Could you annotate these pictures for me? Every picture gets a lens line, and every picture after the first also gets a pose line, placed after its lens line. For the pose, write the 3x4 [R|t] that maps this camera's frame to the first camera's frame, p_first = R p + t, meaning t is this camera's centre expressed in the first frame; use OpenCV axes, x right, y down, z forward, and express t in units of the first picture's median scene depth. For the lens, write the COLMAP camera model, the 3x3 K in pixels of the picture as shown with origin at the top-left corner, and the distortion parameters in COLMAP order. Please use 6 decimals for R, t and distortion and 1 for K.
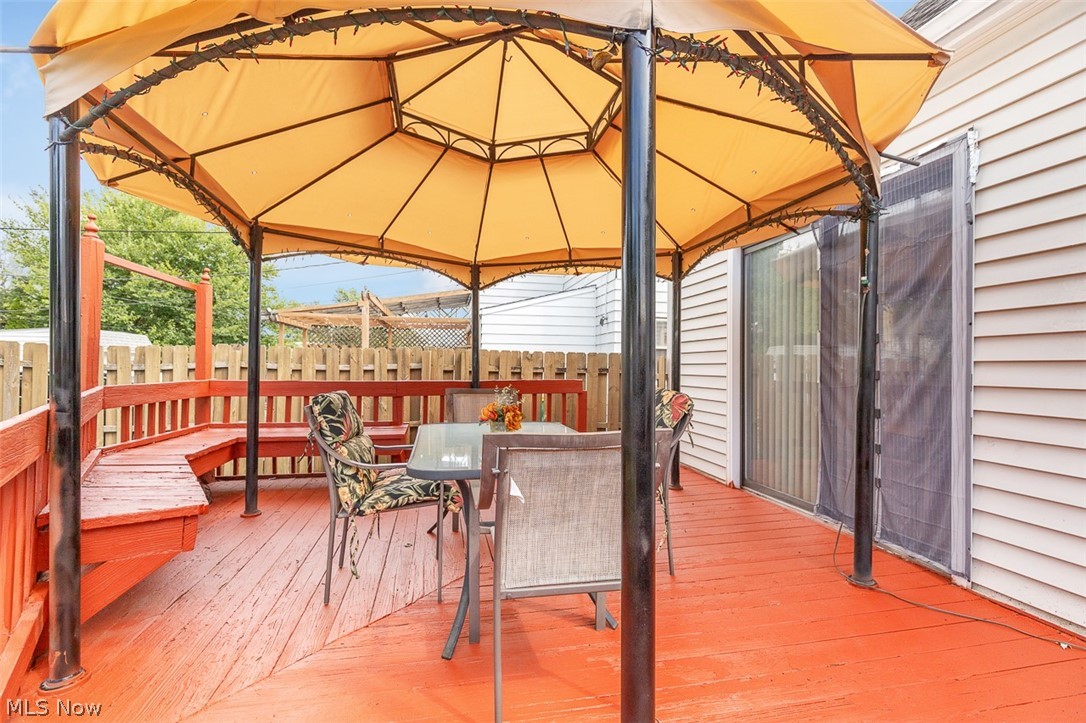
lens RADIAL K [[493.5, 0, 545.6], [0, 493.5, 360.9], [0, 0, 1]] dist [0.009856, -0.000563]
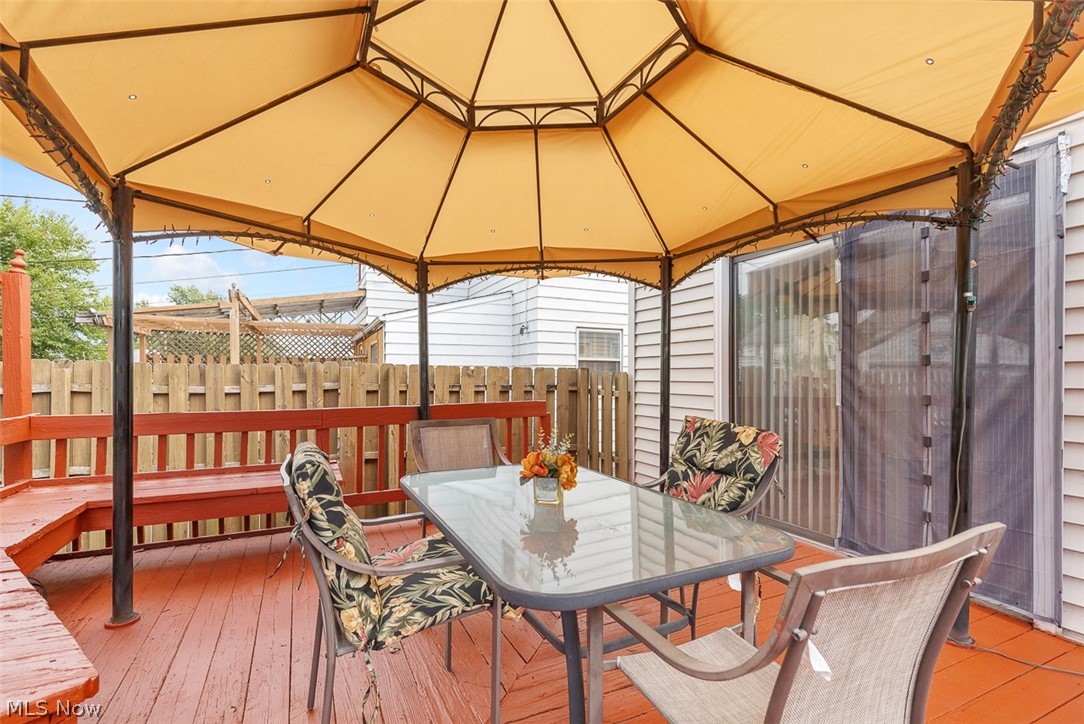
lens RADIAL K [[492.6, 0, 523.5], [0, 492.6, 375.9], [0, 0, 1]] dist [0.009856, -0.000563]
pose [[0.972893, -0.009429, 0.231062, -0.216906], [0.005035, 0.999795, 0.019600, -0.030378], [-0.231200, -0.017906, 0.972741, 0.226604]]
